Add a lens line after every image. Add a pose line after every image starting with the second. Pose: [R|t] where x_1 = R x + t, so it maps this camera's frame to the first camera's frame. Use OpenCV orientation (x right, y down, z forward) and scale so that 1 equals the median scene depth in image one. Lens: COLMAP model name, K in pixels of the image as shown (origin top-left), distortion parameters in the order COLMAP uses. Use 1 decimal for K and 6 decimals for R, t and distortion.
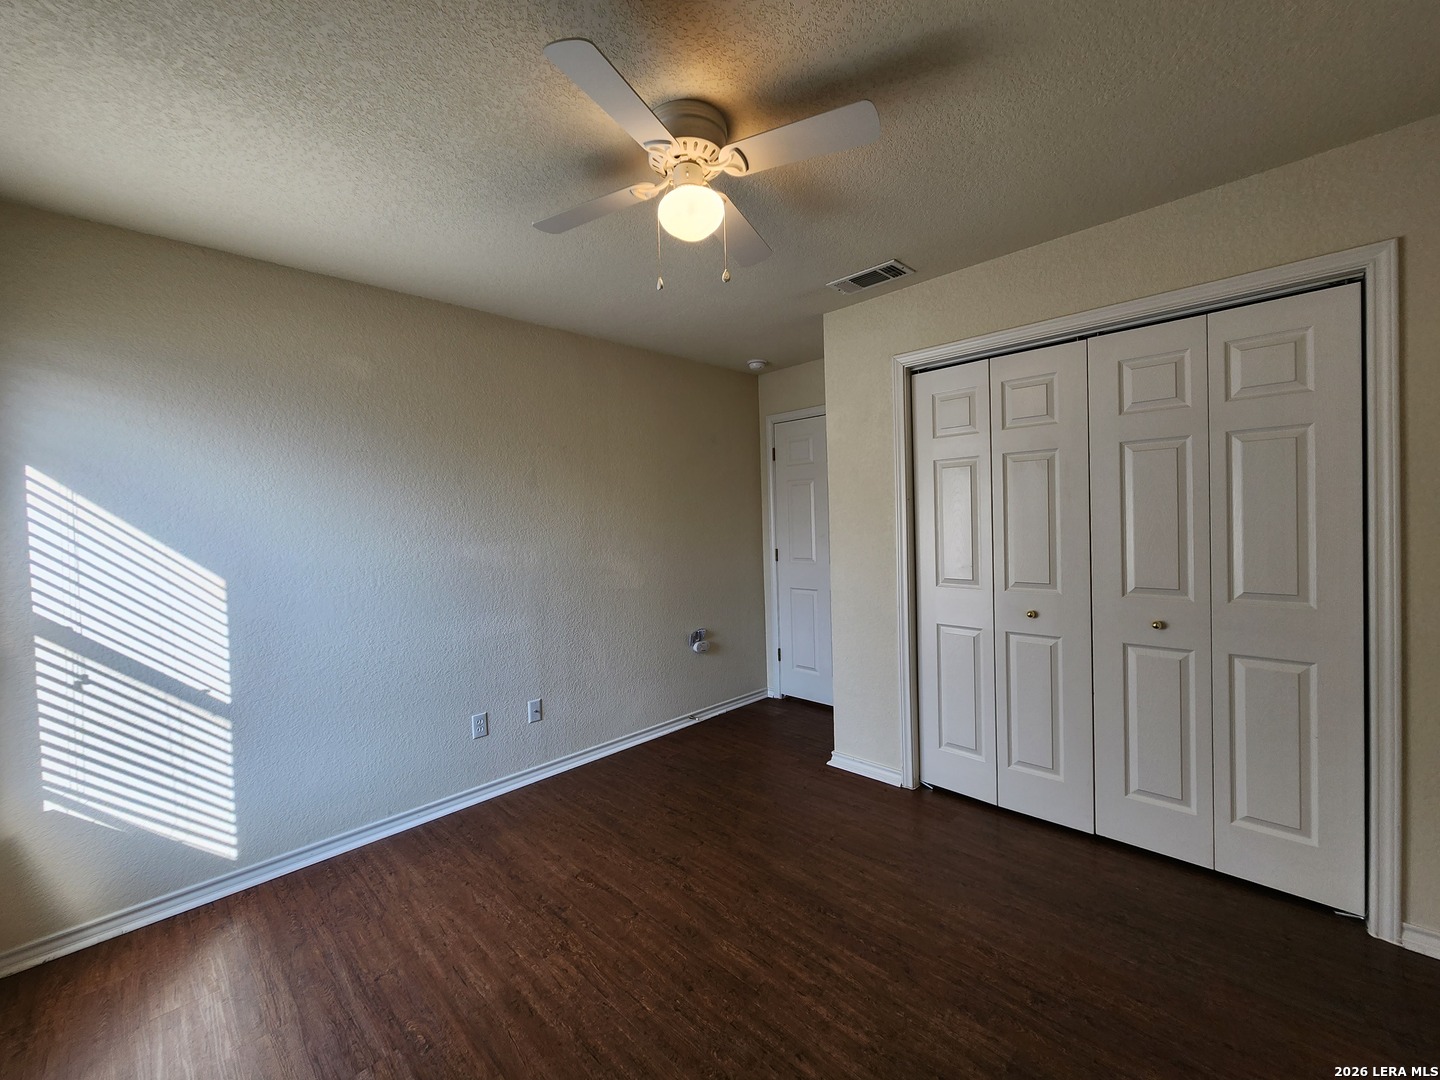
lens RADIAL K [[587.1, 0, 743.8], [0, 587.1, 538.0], [0, 0, 1]] dist [0.002313, -0.001852]
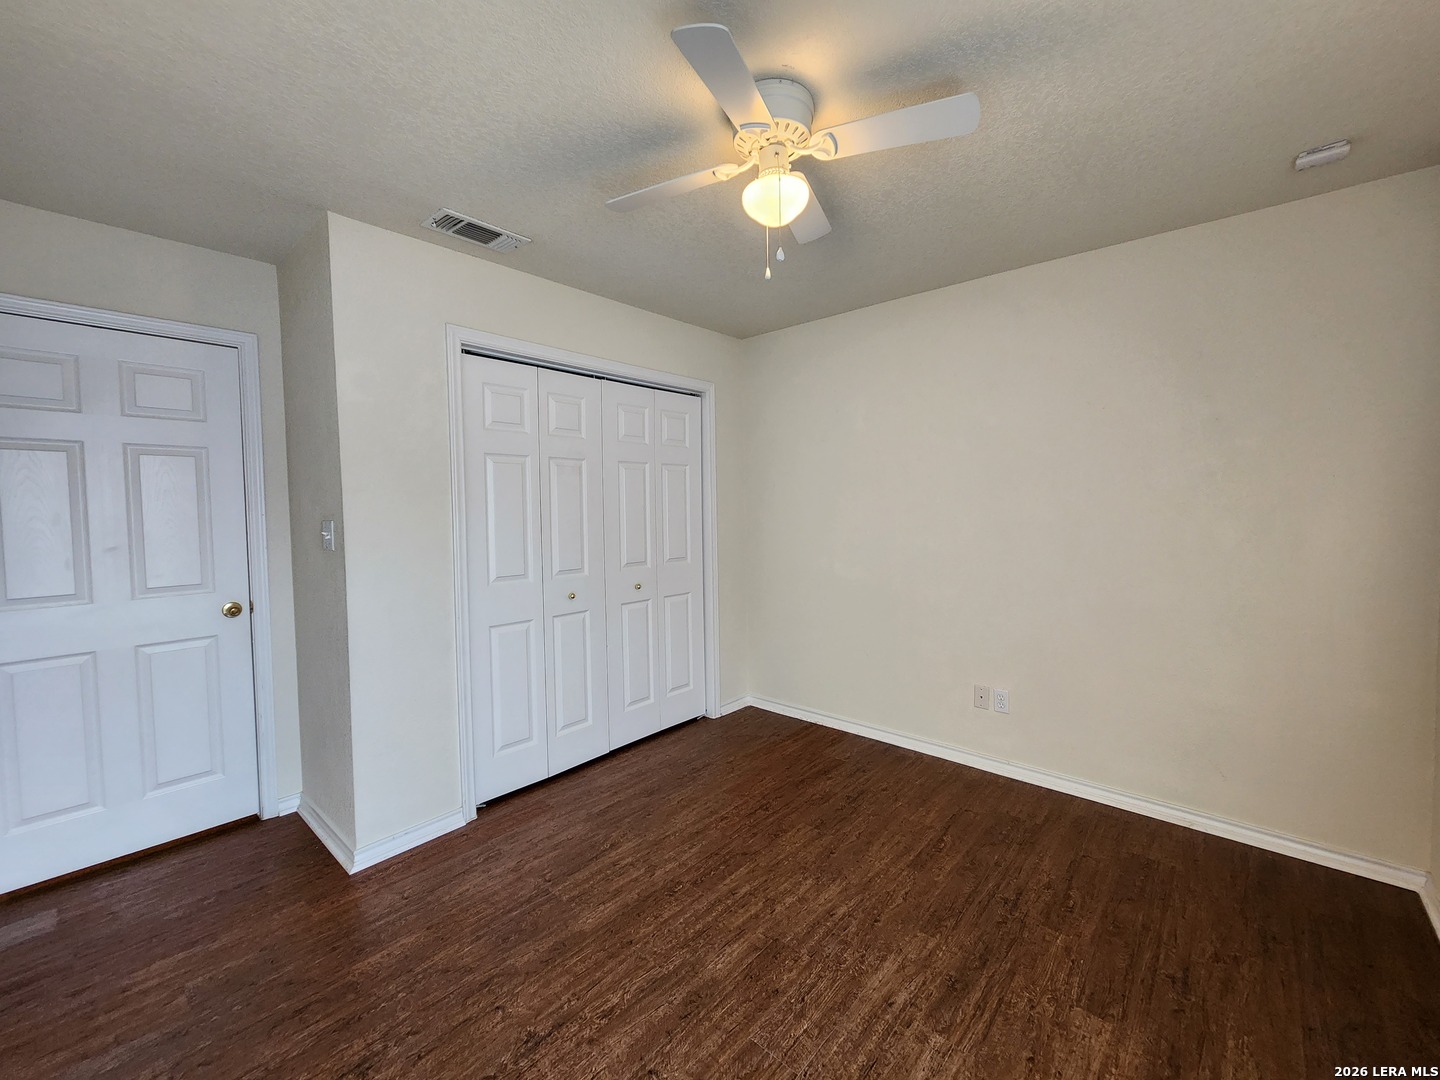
lens RADIAL K [[587.1, 0, 718.5], [0, 587.1, 537.9], [0, 0, 1]] dist [0.002313, -0.001852]
pose [[-0.037058, -0.025097, 0.998998, -0.904996], [0.045072, 0.998625, 0.026760, -0.007729], [-0.998296, 0.046019, -0.035876, 0.956771]]
